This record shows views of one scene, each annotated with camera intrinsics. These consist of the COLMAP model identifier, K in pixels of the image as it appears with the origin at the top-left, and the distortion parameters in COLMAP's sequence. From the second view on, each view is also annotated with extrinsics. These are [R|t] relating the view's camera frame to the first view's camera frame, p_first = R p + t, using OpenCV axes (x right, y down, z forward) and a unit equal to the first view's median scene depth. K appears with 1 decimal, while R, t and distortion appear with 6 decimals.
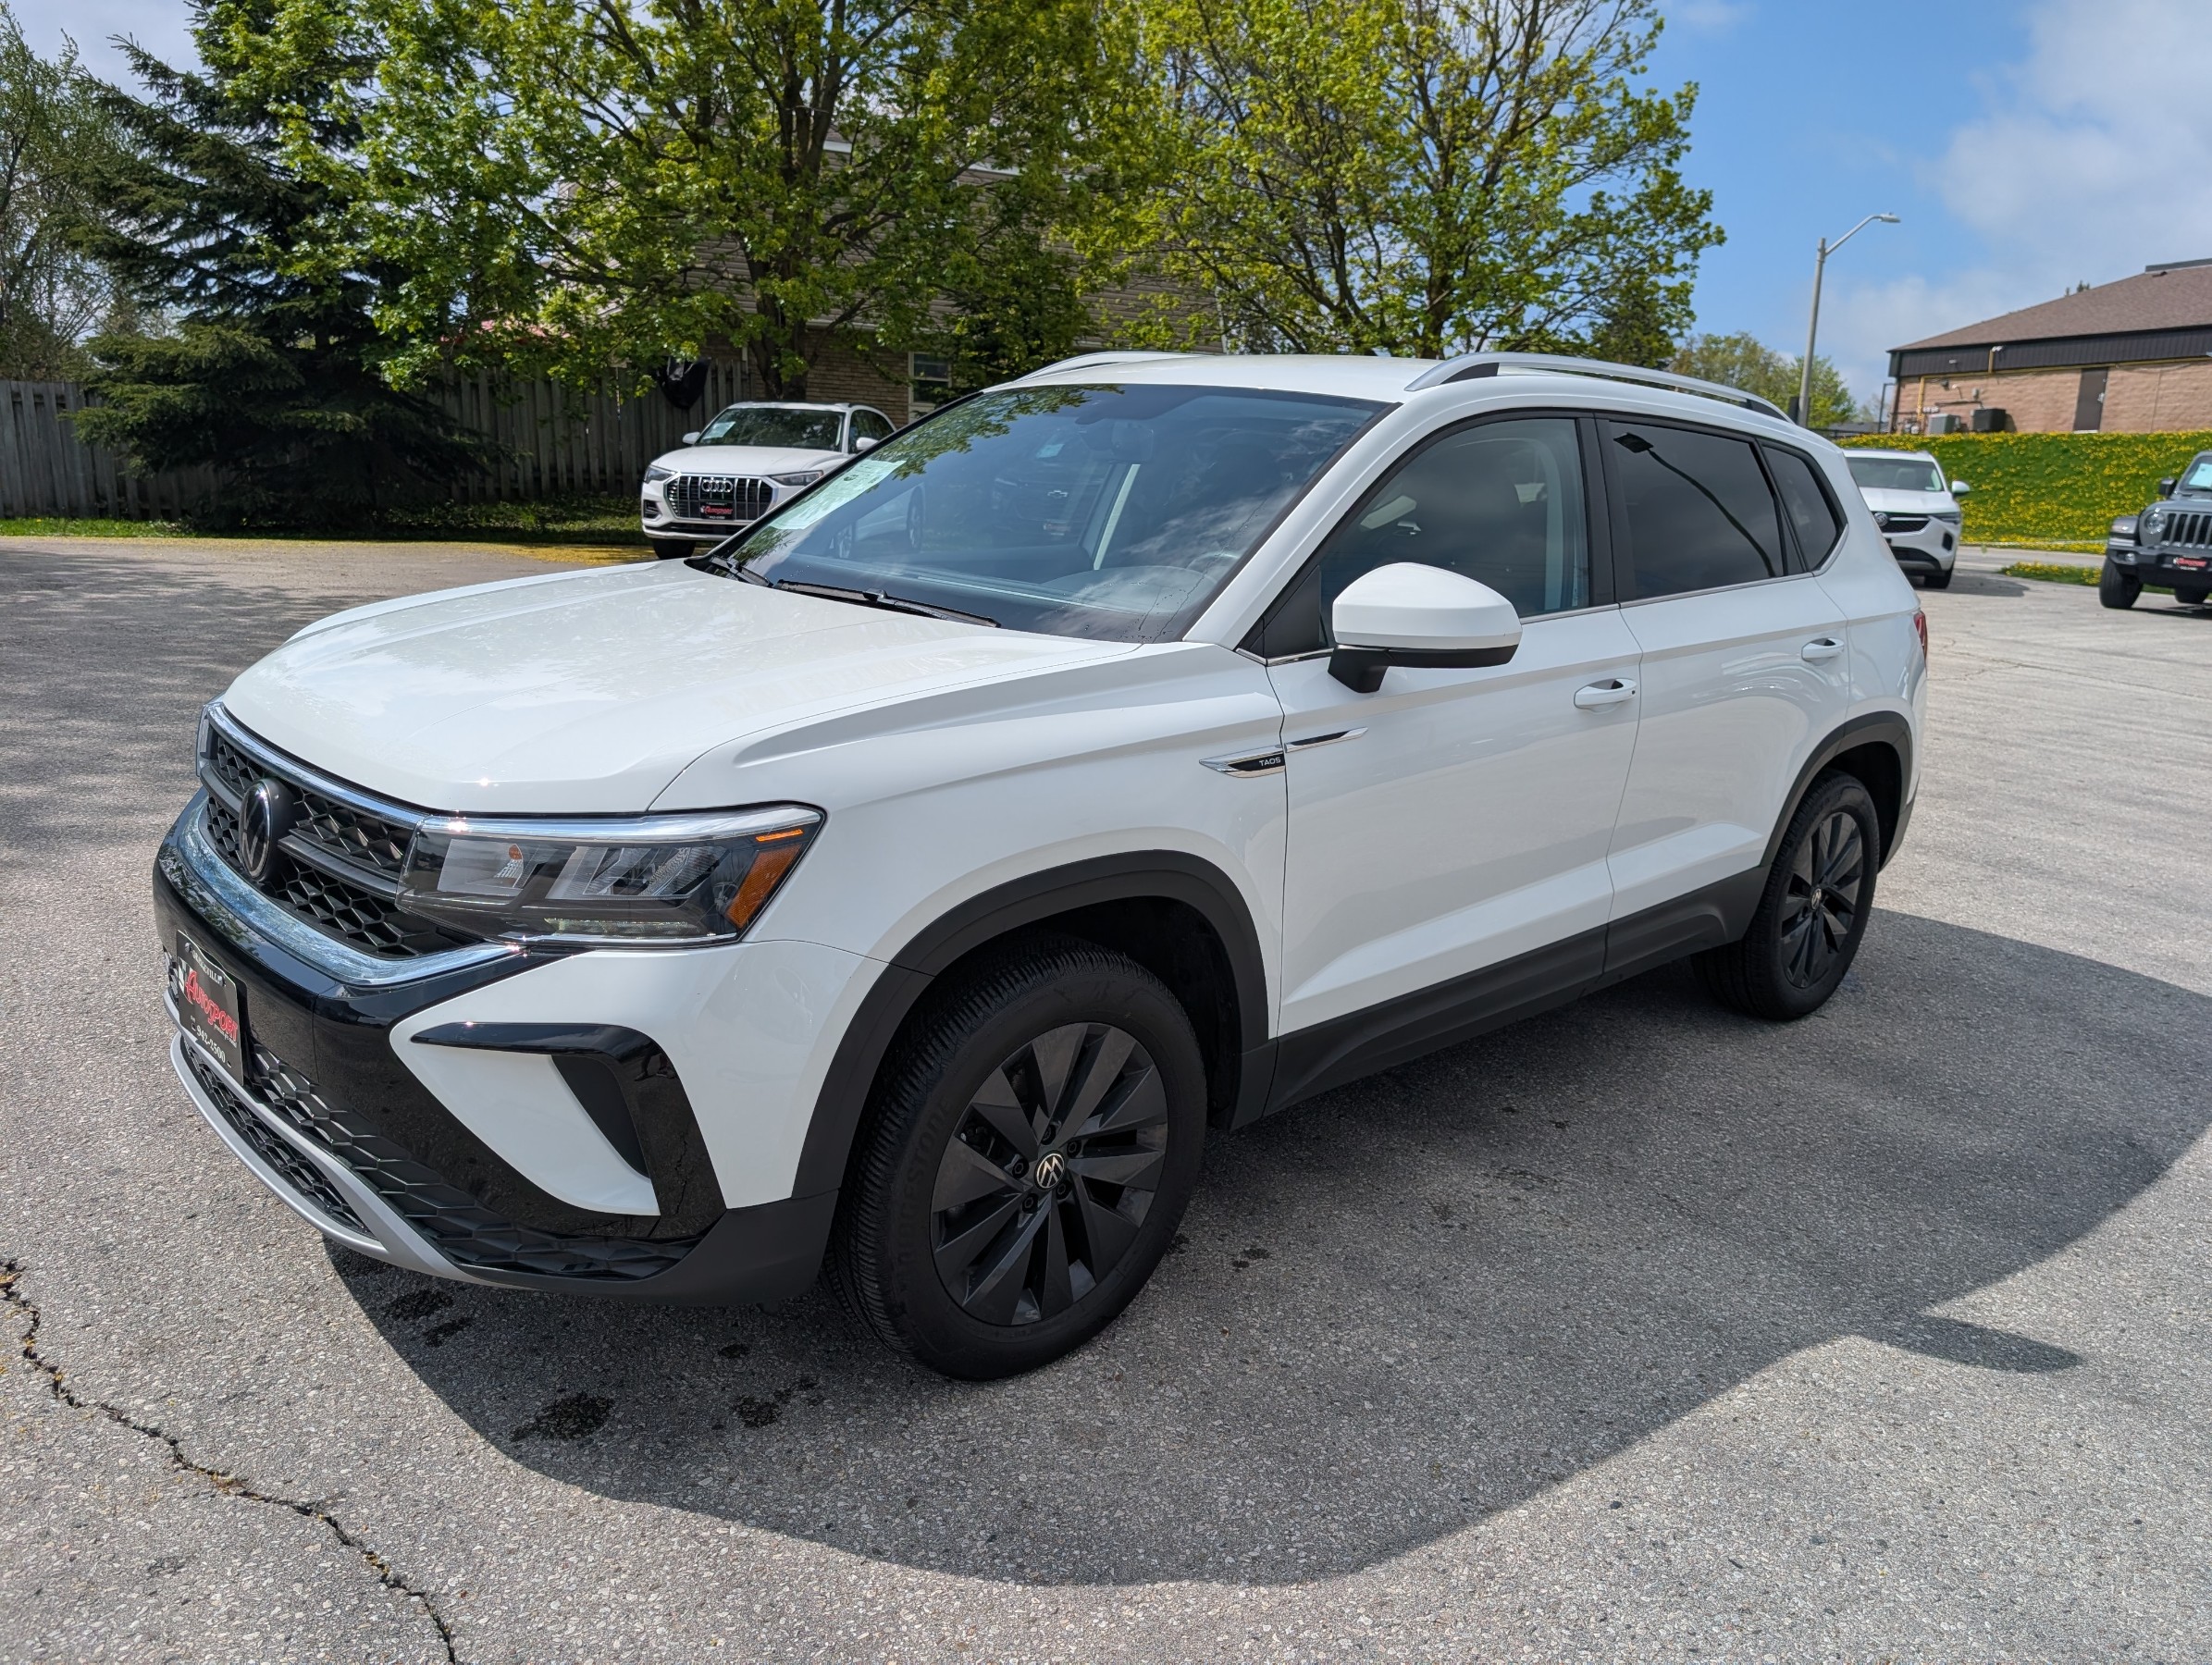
lens RADIAL K [[1564.5, 0, 1065.9], [0, 1564.5, 844.8], [0, 0, 1]] dist [0.017506, -0.007294]
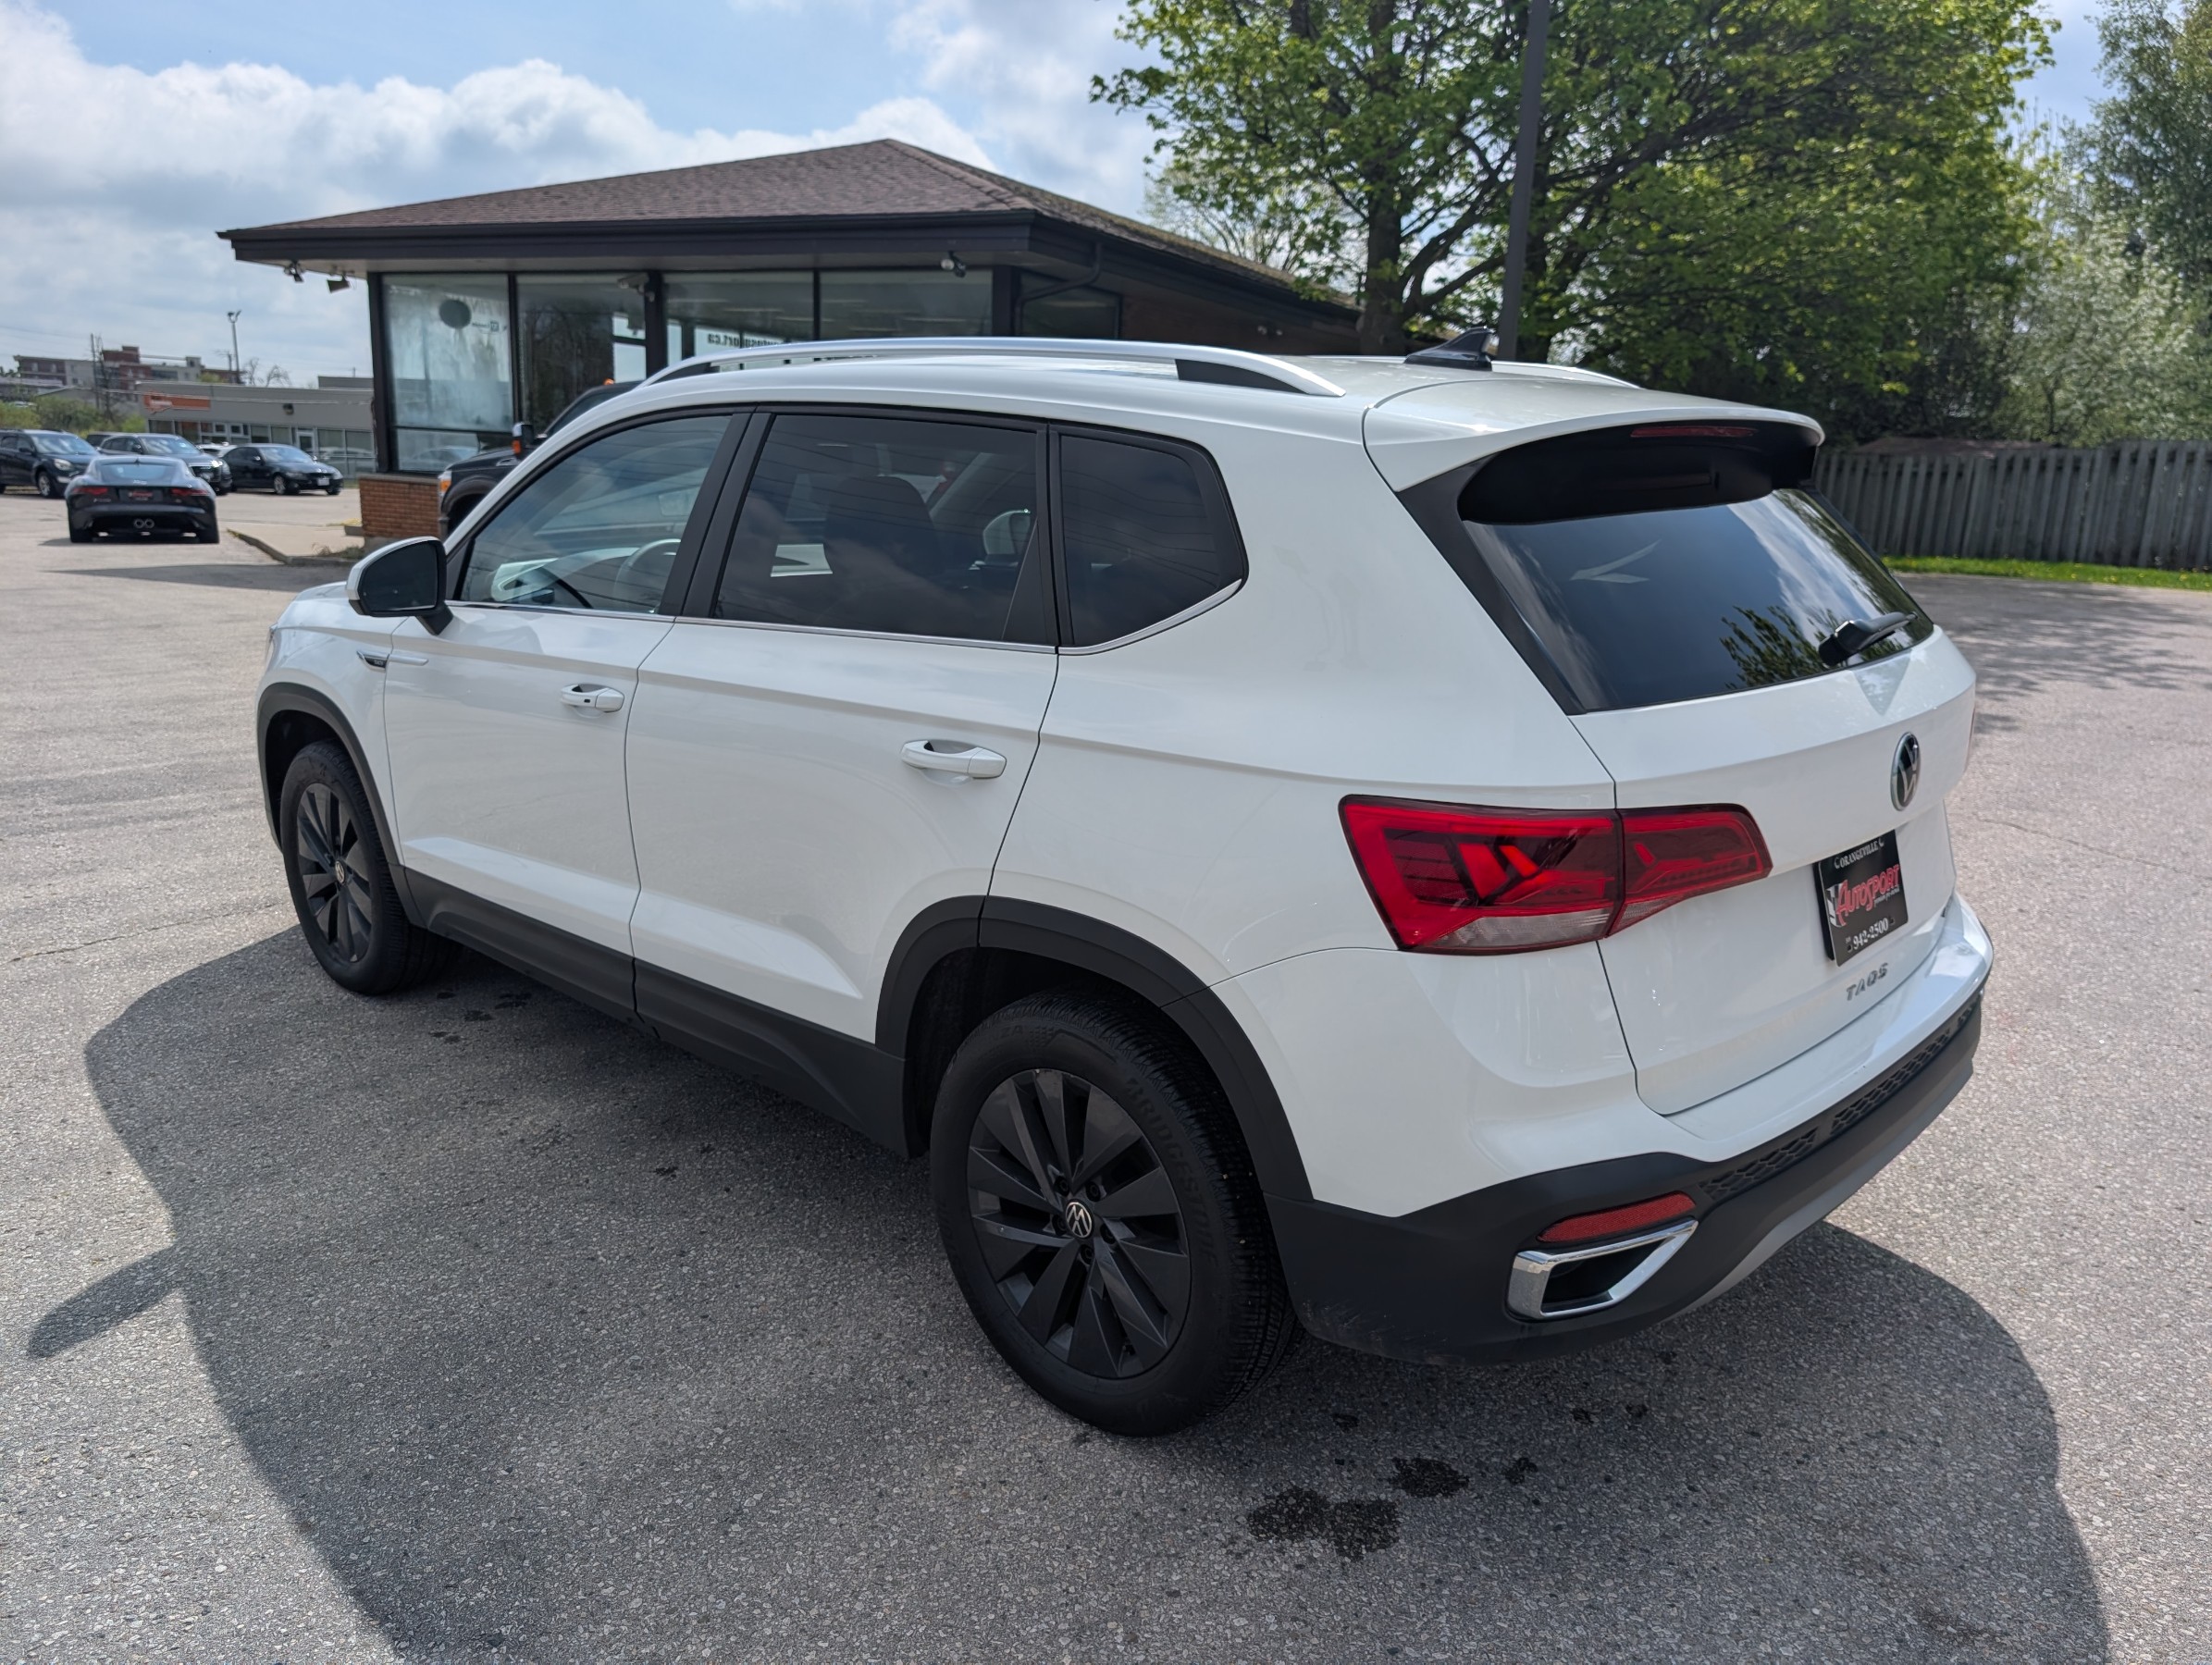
lens RADIAL K [[1585.5, 0, 1169.4], [0, 1585.5, 831.7], [0, 0, 1]] dist [0.008915, -0.003982]
pose [[0.112732, 0.202957, -0.972677, 1.730688], [-0.257005, 0.951560, 0.168765, -0.352015], [0.959812, 0.230958, 0.159432, 1.542822]]
